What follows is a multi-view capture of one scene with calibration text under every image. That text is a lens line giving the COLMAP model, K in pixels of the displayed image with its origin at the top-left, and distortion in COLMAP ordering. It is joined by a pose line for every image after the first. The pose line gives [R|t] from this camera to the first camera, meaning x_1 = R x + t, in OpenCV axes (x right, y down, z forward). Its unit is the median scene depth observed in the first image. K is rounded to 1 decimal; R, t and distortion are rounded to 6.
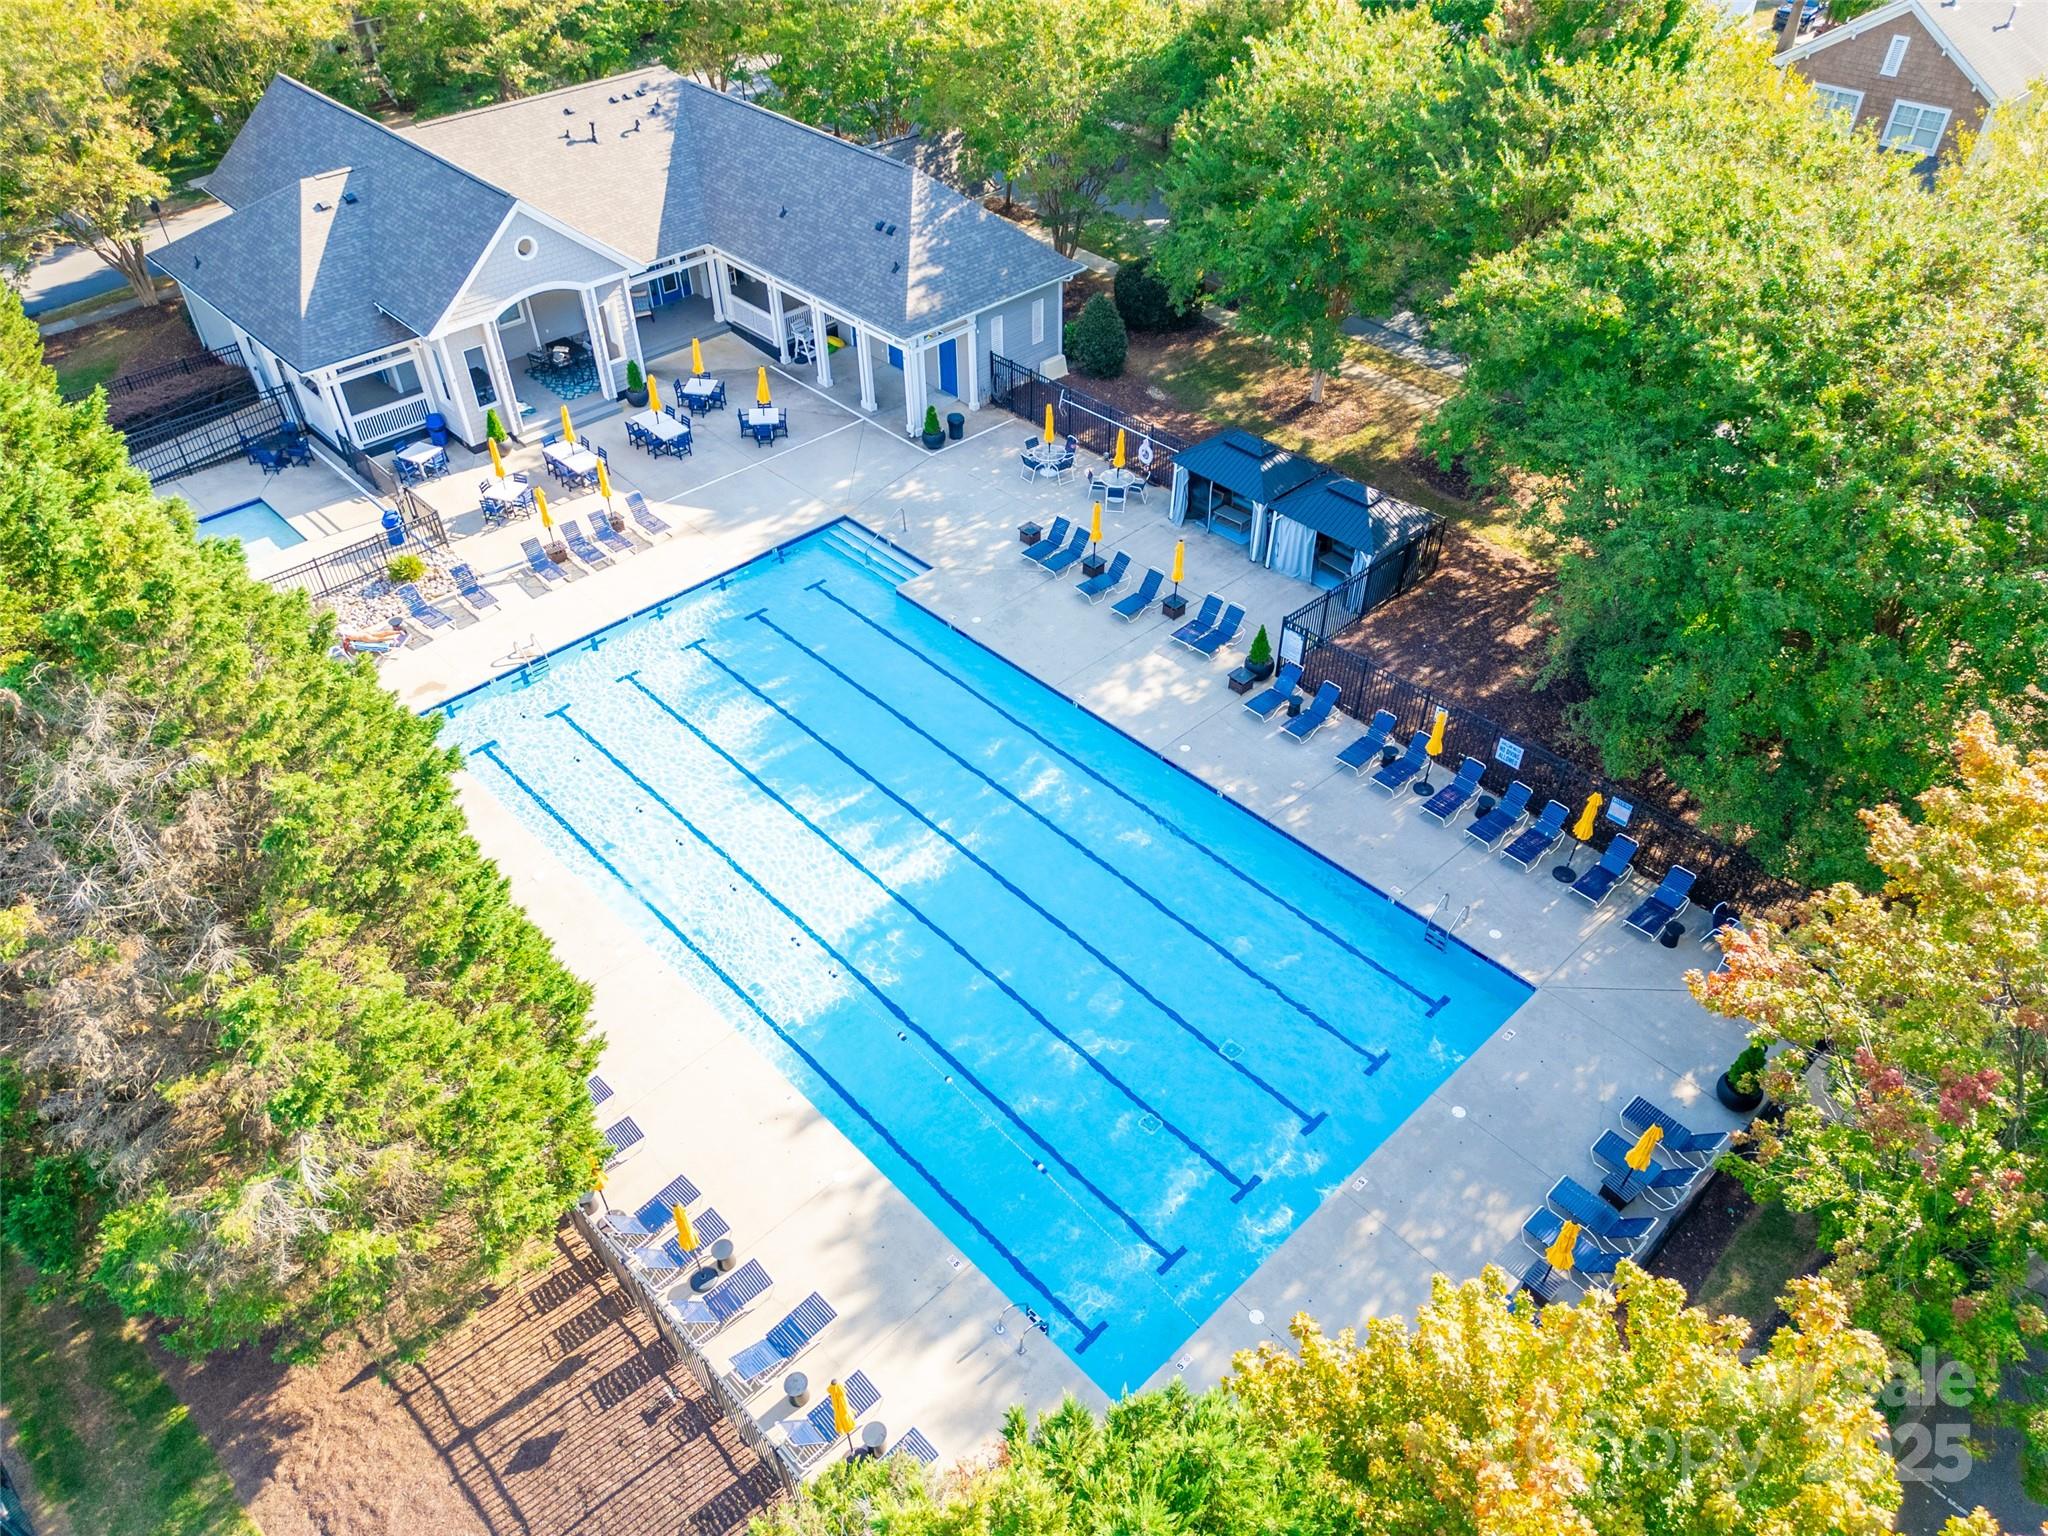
lens RADIAL K [[1486.6, 0, 1024.0], [0, 1486.6, 768.0], [0, 0, 1]] dist [0.025986, -0.004967]
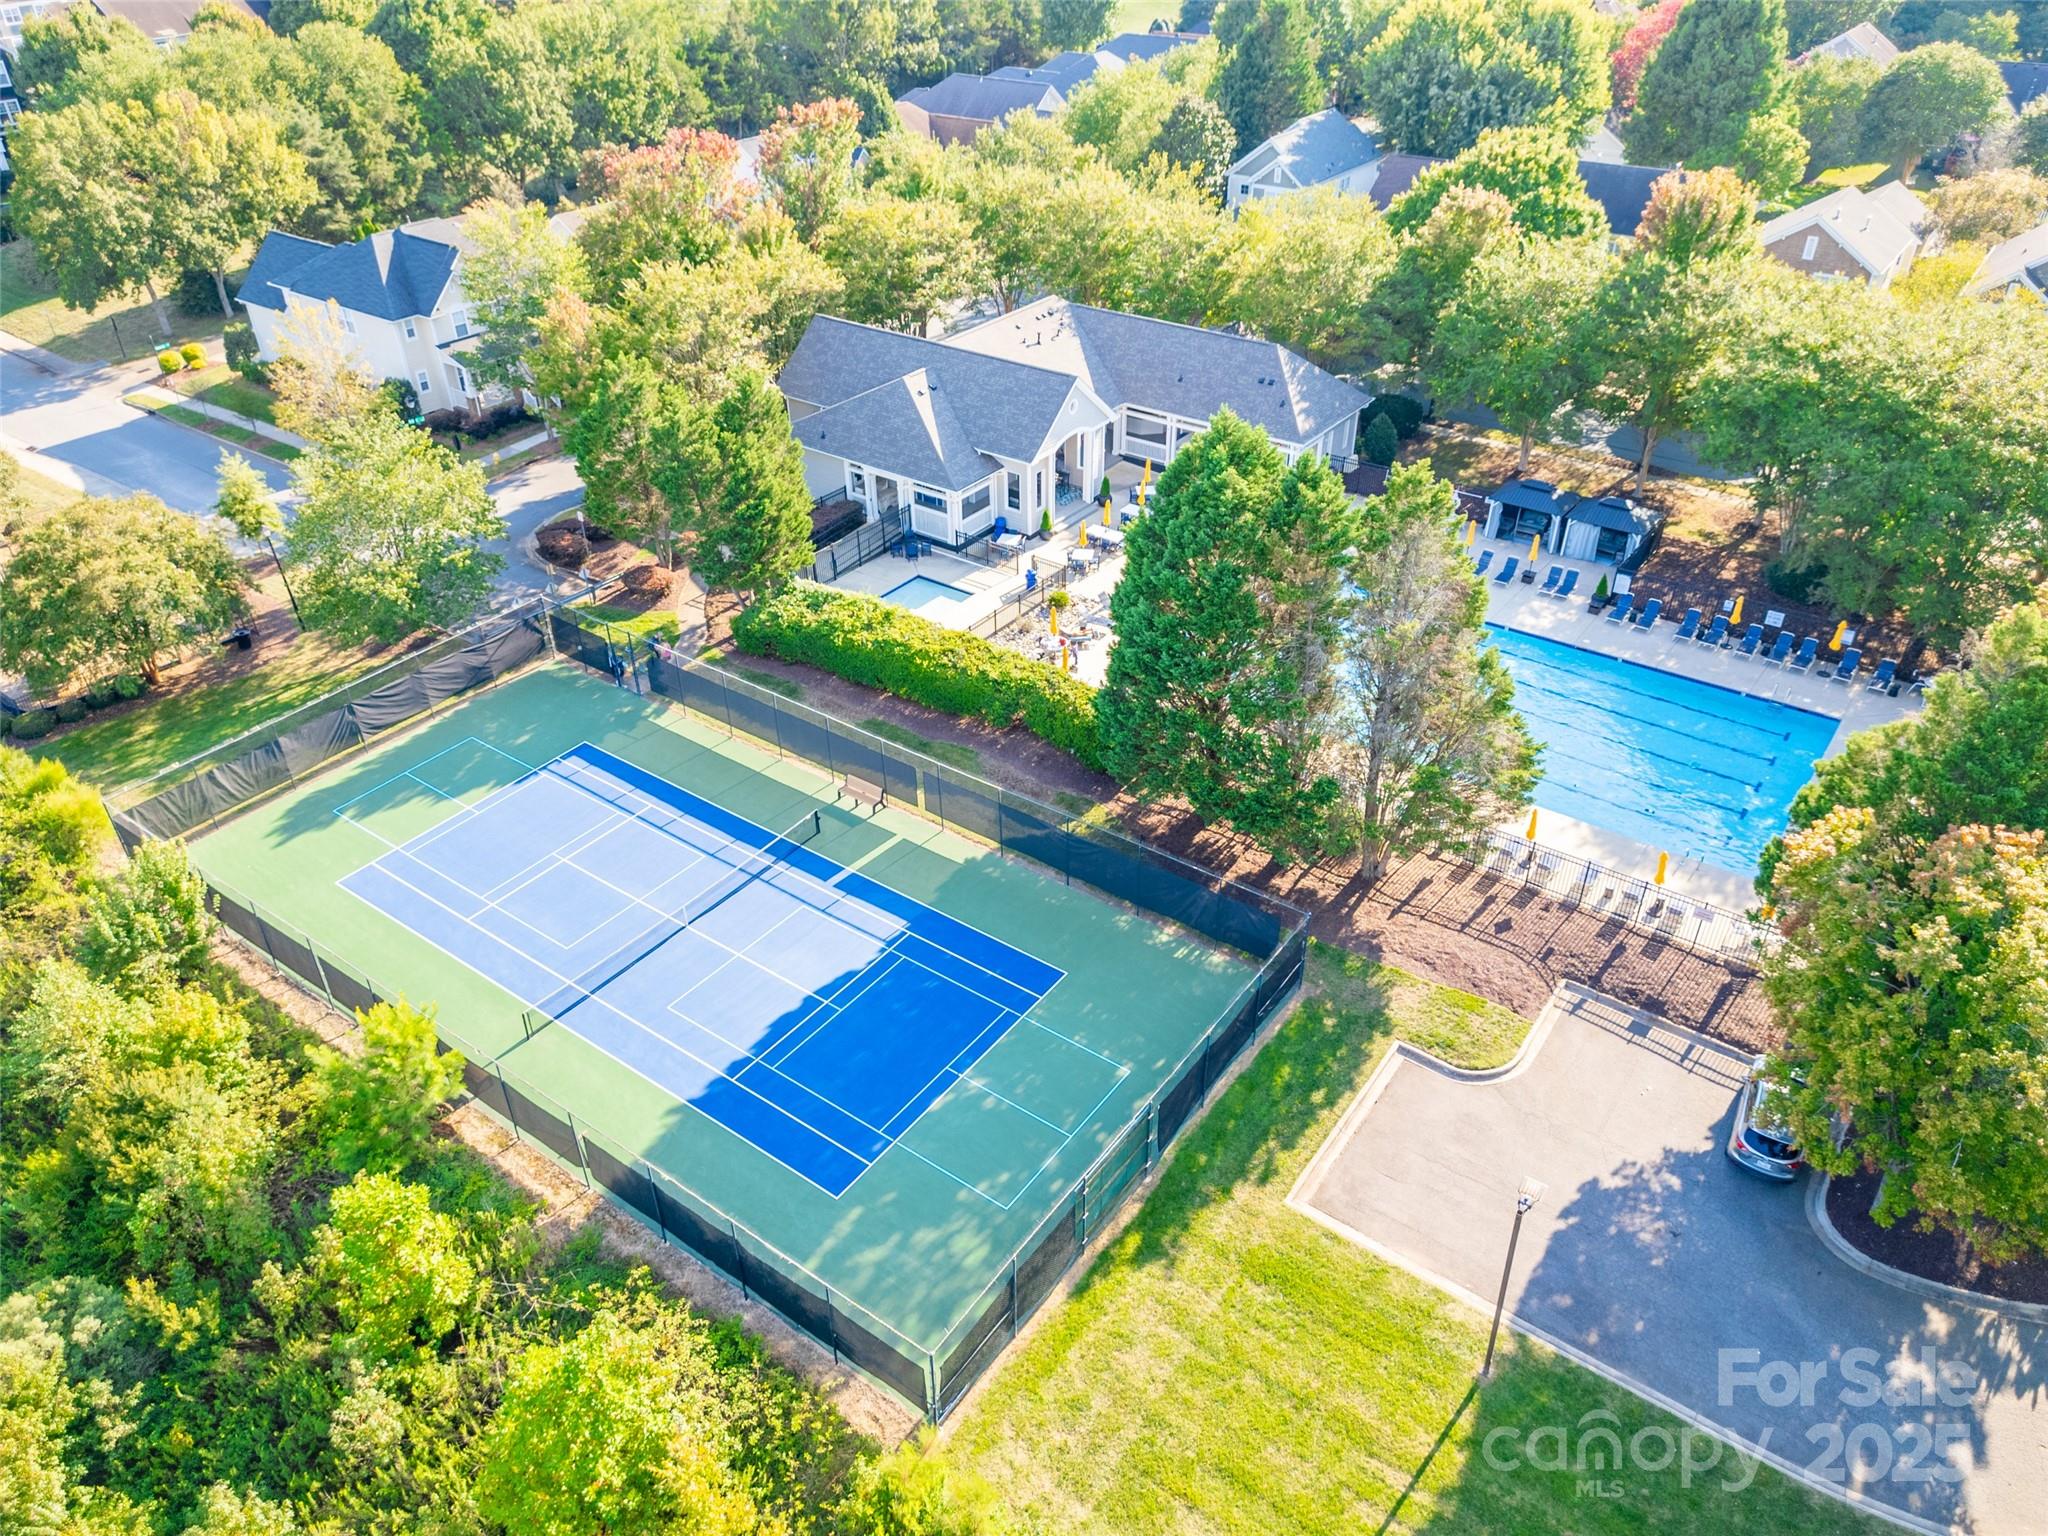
lens RADIAL K [[1486.6, 0, 1024.0], [0, 1486.6, 768.0], [0, 0, 1]] dist [0.025986, -0.004967]
pose [[0.983662, -0.100975, 0.149042, -0.743910], [0.118719, 0.986201, -0.115387, 0.234765], [-0.135334, 0.131196, 0.982076, -0.561851]]
